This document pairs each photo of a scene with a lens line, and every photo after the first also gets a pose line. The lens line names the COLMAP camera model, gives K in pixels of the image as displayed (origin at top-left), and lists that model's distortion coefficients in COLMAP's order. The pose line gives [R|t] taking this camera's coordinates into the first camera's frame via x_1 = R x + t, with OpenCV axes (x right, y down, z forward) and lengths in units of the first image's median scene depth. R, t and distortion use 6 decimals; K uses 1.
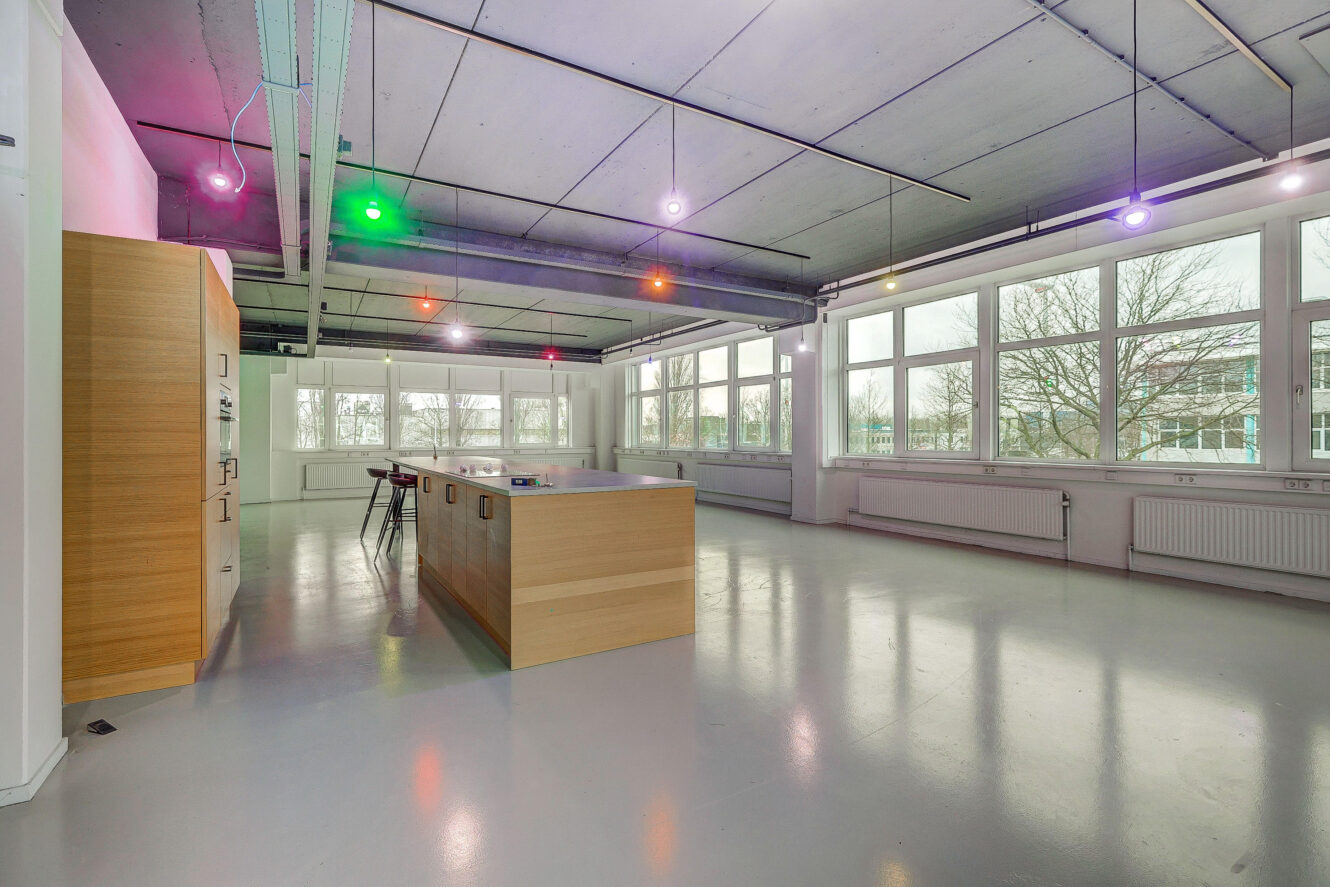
lens RADIAL K [[596.7, 0, 669.3], [0, 596.7, 433.6], [0, 0, 1]] dist [-0.003685, -0.000375]
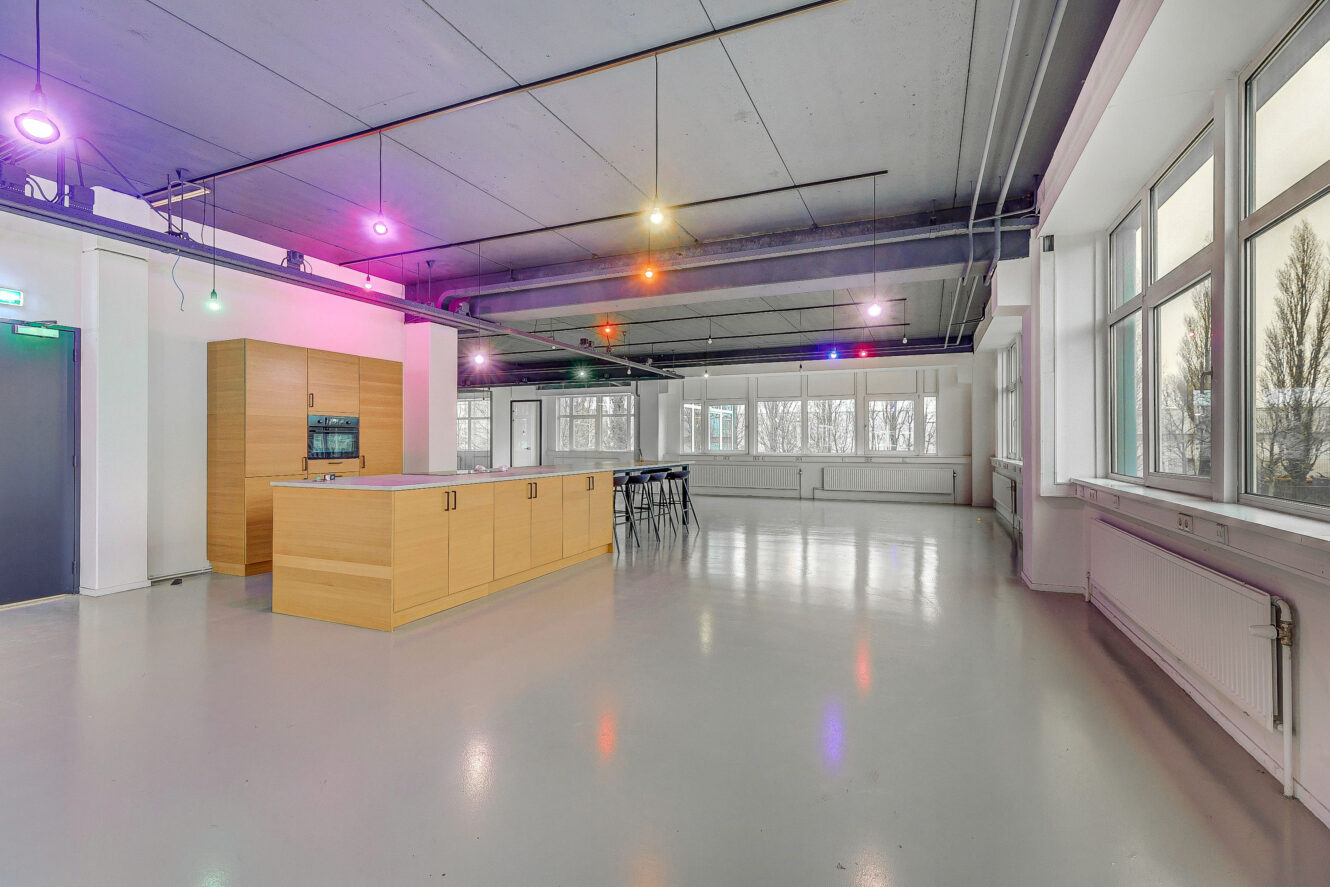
lens RADIAL K [[596.7, 0, 673.9], [0, 596.7, 440.9], [0, 0, 1]] dist [-0.003685, -0.000375]
pose [[0.584879, 0.002093, -0.811118, 0.407810], [0.000549, 0.999995, 0.002976, -0.001046], [0.811121, -0.002186, 0.584875, 0.277839]]
